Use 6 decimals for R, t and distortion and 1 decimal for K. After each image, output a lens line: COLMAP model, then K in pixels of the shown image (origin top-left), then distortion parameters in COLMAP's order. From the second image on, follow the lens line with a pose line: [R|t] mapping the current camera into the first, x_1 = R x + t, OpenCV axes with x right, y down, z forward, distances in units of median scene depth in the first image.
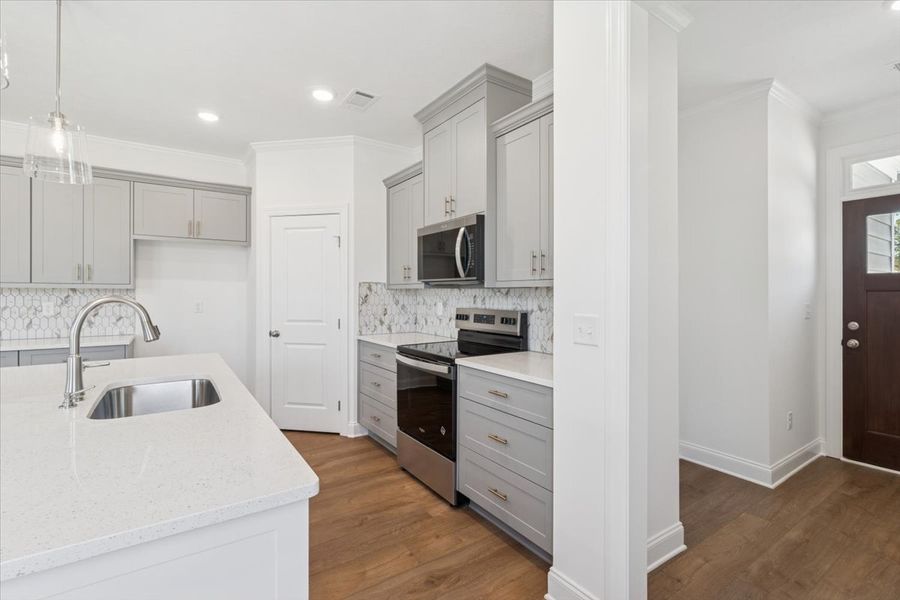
lens RADIAL K [[421.6, 0, 441.4], [0, 421.6, 293.3], [0, 0, 1]] dist [0.009332, -0.002007]
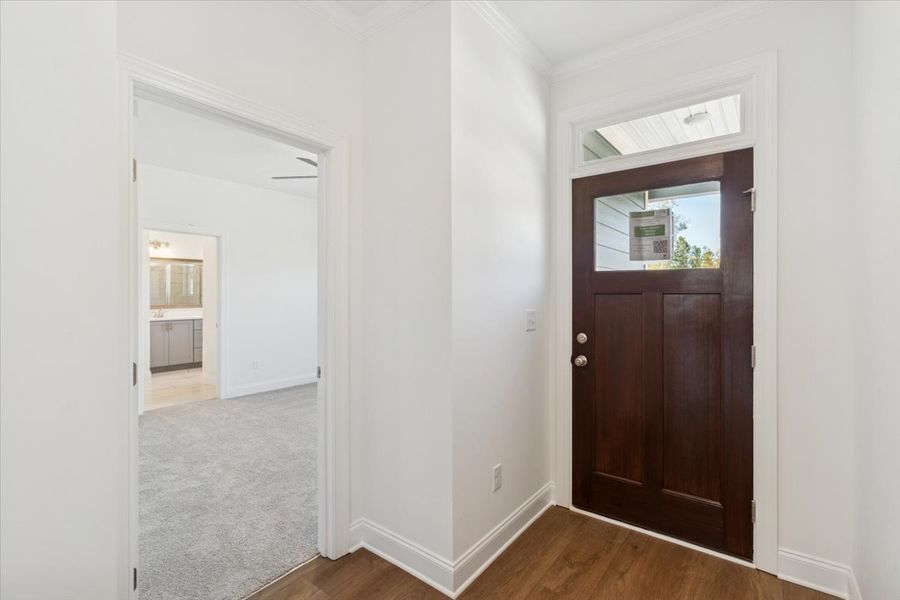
lens RADIAL K [[421.6, 0, 446.1], [0, 421.6, 298.8], [0, 0, 1]] dist [0.009332, -0.002007]
pose [[0.951115, -0.000801, 0.308835, 0.487131], [-0.000461, 0.999992, 0.004015, 0.001284], [-0.308836, -0.003961, 0.951107, 0.334923]]
